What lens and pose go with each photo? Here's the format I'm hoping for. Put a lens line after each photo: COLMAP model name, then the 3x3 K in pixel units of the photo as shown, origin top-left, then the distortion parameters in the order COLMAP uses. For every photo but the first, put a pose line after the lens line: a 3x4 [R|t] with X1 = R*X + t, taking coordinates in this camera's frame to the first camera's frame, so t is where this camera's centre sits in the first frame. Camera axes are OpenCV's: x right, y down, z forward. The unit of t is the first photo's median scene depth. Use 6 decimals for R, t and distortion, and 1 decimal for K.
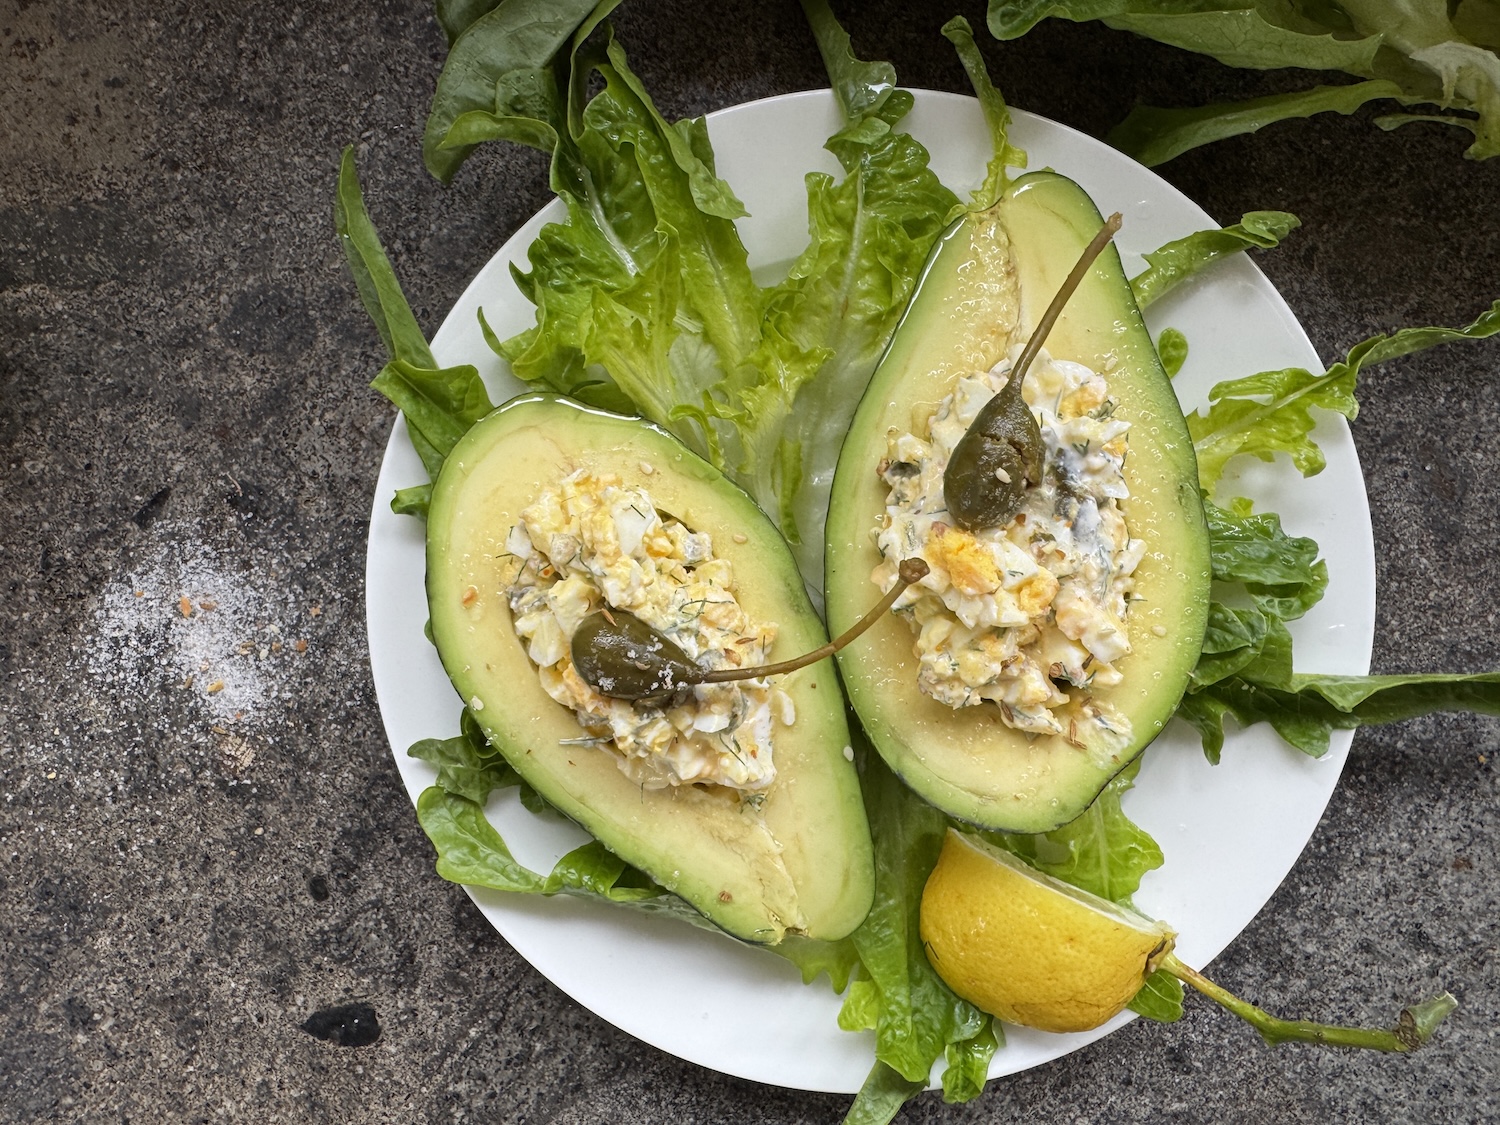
lens RADIAL K [[1063.4, 0, 747.4], [0, 1063.4, 564.1], [0, 0, 1]] dist [-0.003003, -0.001467]
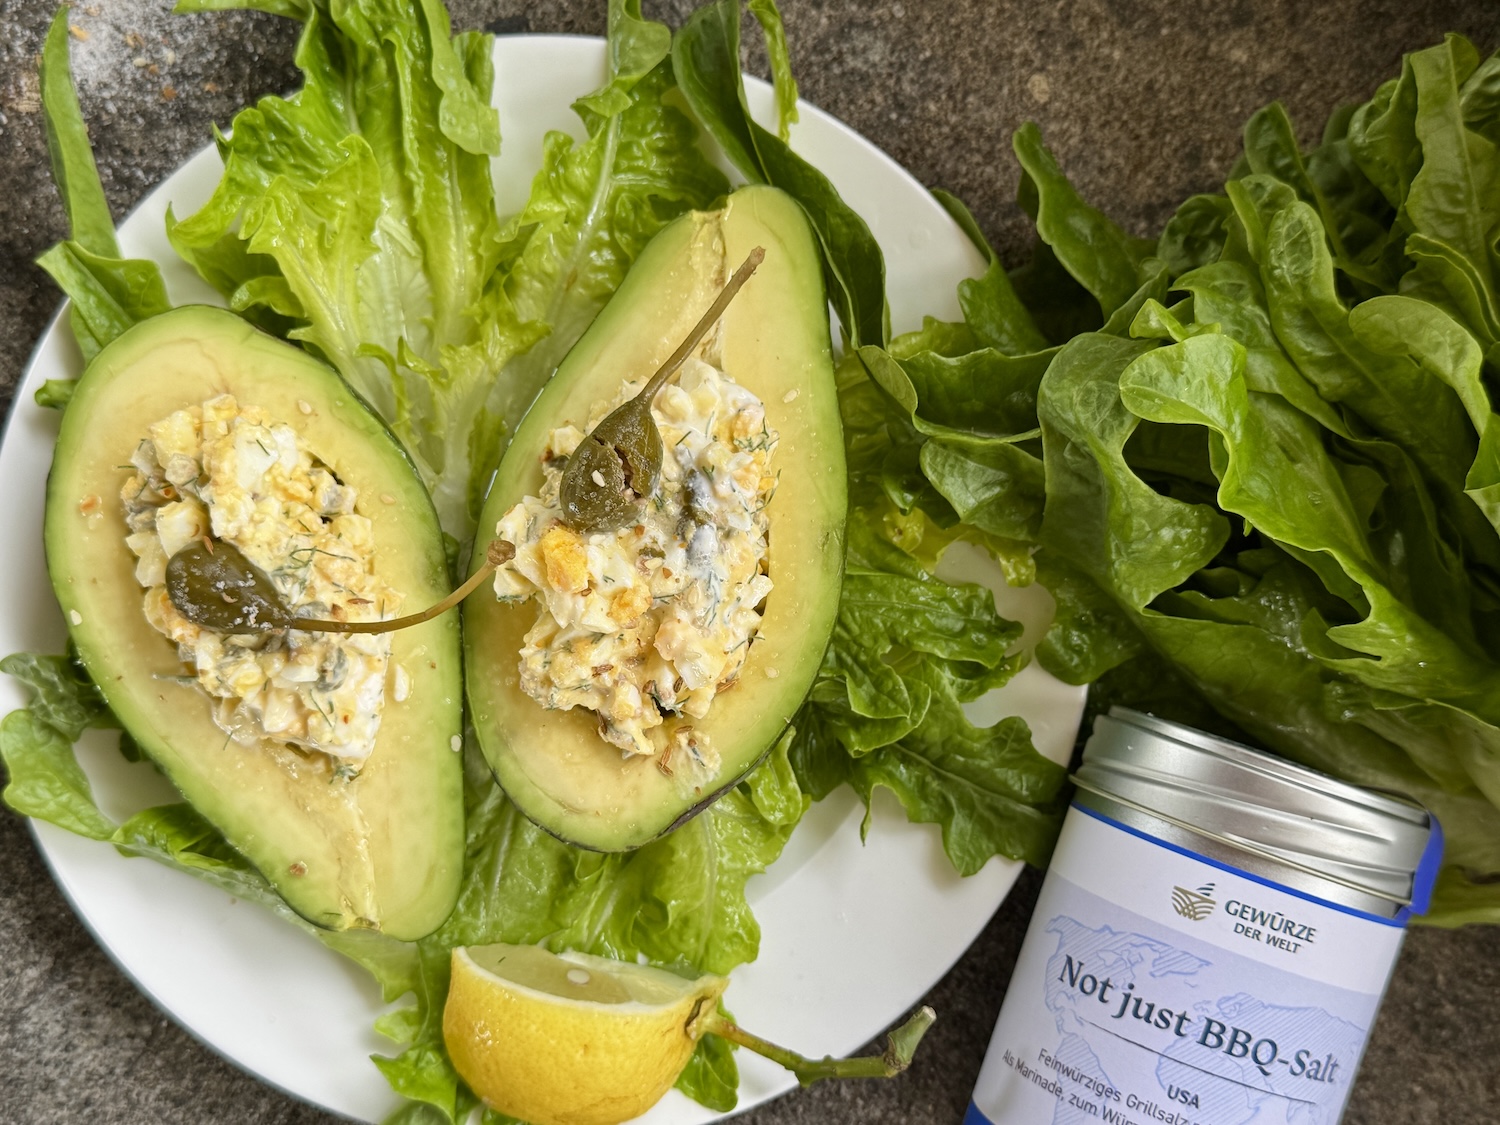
lens RADIAL K [[1815.2, 0, 752.9], [0, 1815.2, 558.4], [0, 0, 1]] dist [0.081744, 0.000000]
pose [[0.981000, 0.193564, -0.013131, 0.374675], [-0.193821, 0.980779, -0.022487, 0.000541], [0.008526, 0.024605, 0.999661, -0.679521]]
